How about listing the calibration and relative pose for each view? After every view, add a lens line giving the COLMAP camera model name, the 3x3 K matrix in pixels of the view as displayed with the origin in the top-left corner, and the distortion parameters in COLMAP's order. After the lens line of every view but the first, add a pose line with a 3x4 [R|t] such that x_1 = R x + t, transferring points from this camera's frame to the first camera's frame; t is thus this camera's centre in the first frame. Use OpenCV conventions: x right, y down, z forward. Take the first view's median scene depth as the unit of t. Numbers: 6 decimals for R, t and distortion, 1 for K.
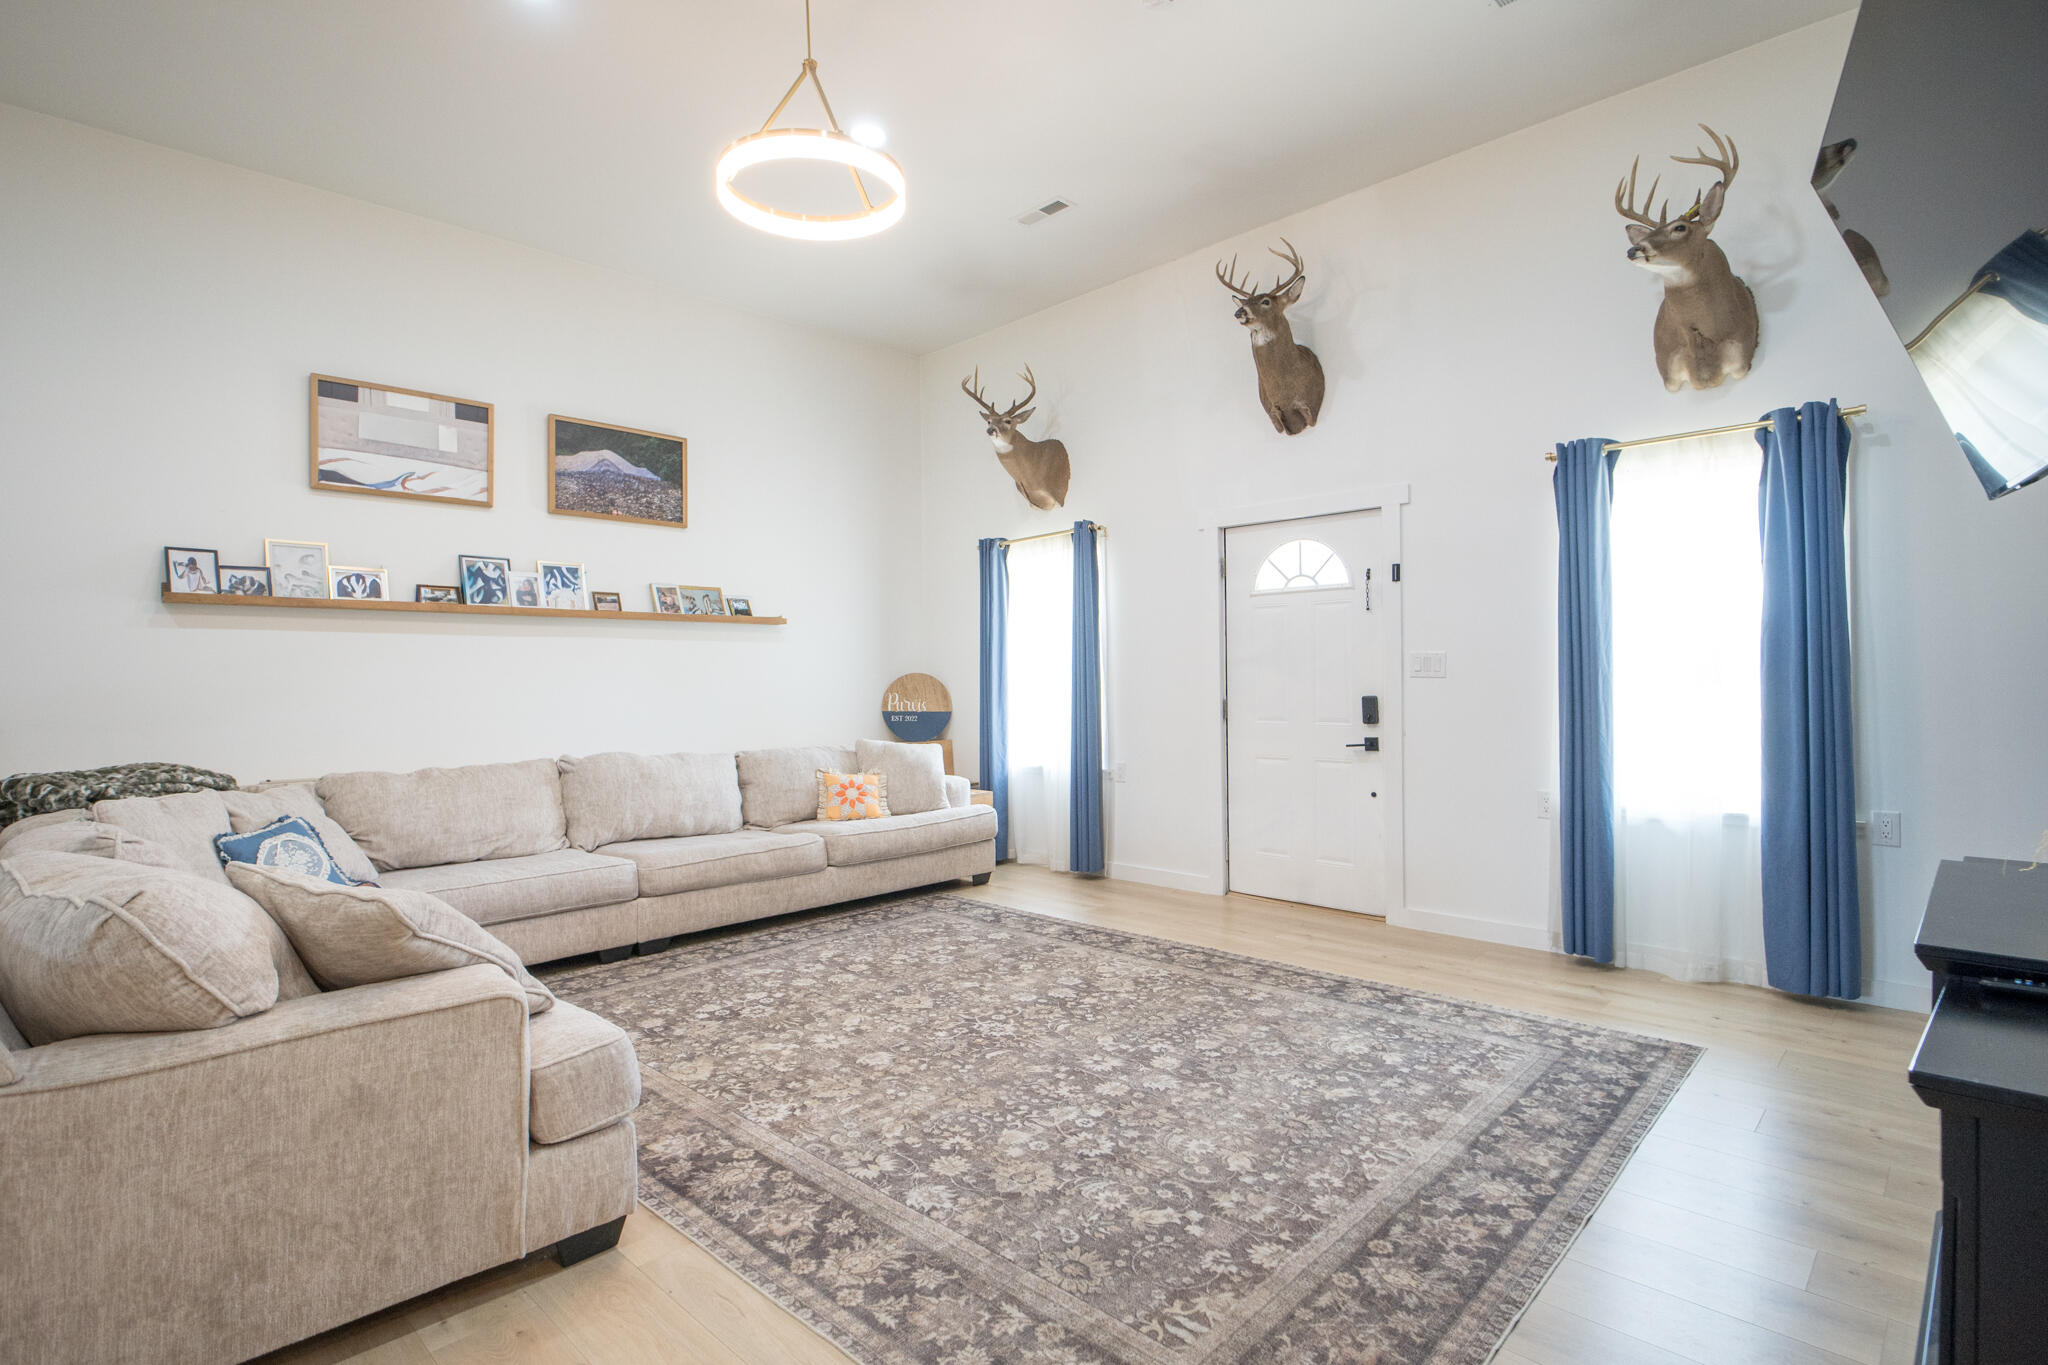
lens RADIAL K [[979.8, 0, 1018.7], [0, 979.8, 675.0], [0, 0, 1]] dist [0.002855, -0.009760]
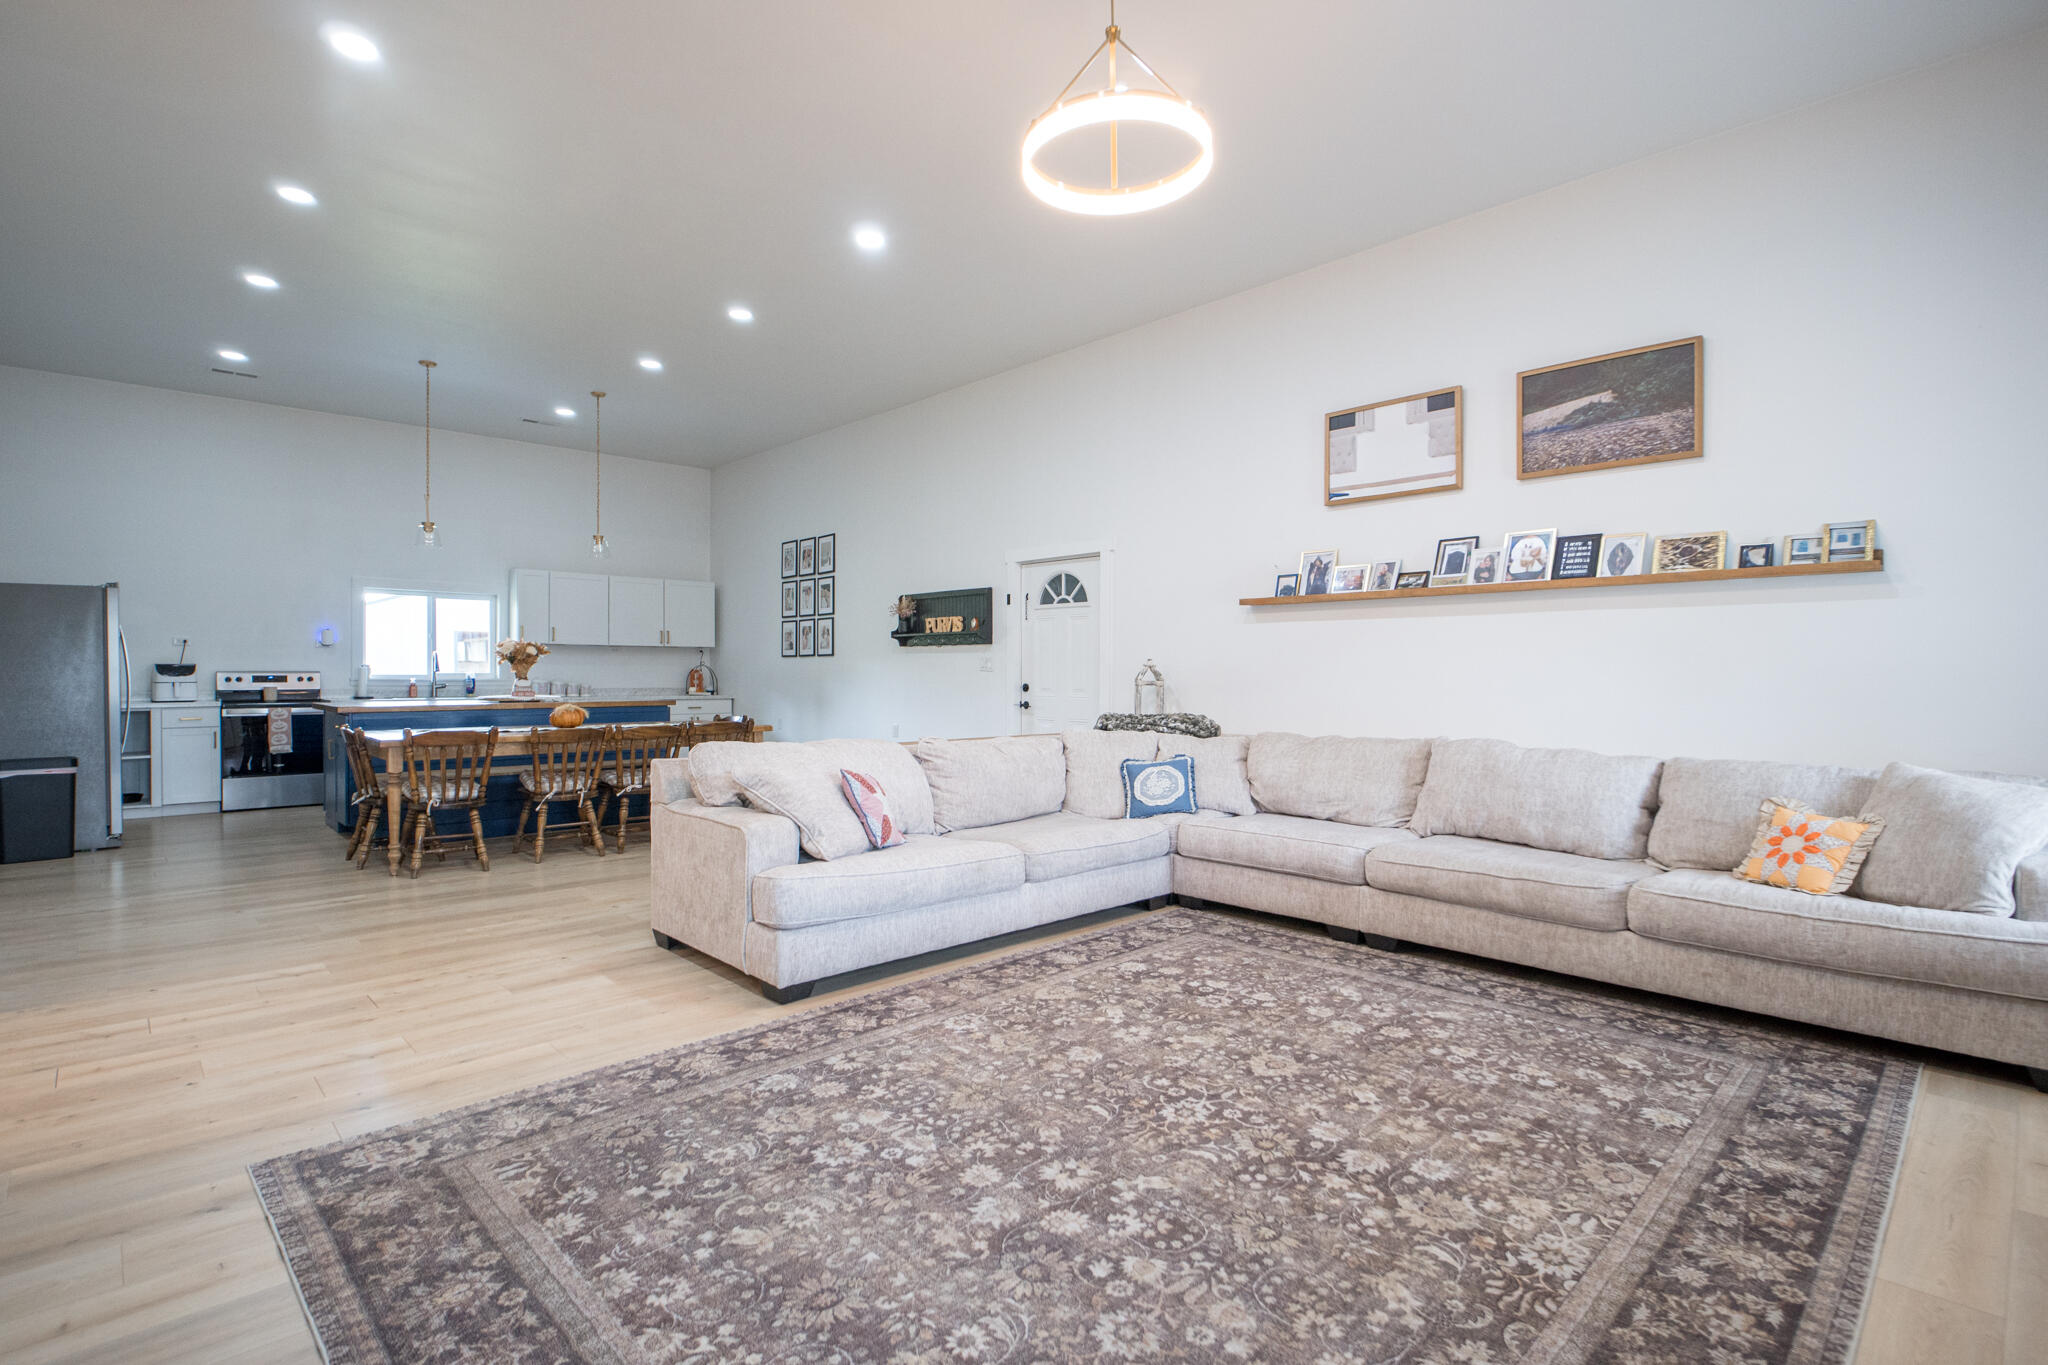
lens RADIAL K [[979.8, 0, 1041.5], [0, 979.8, 677.9], [0, 0, 1]] dist [0.002855, -0.009760]
pose [[-0.021240, 0.018528, -0.999603, 0.691173], [0.006221, 0.999811, 0.018399, 0.004338], [0.999755, -0.005828, -0.021352, 0.839525]]
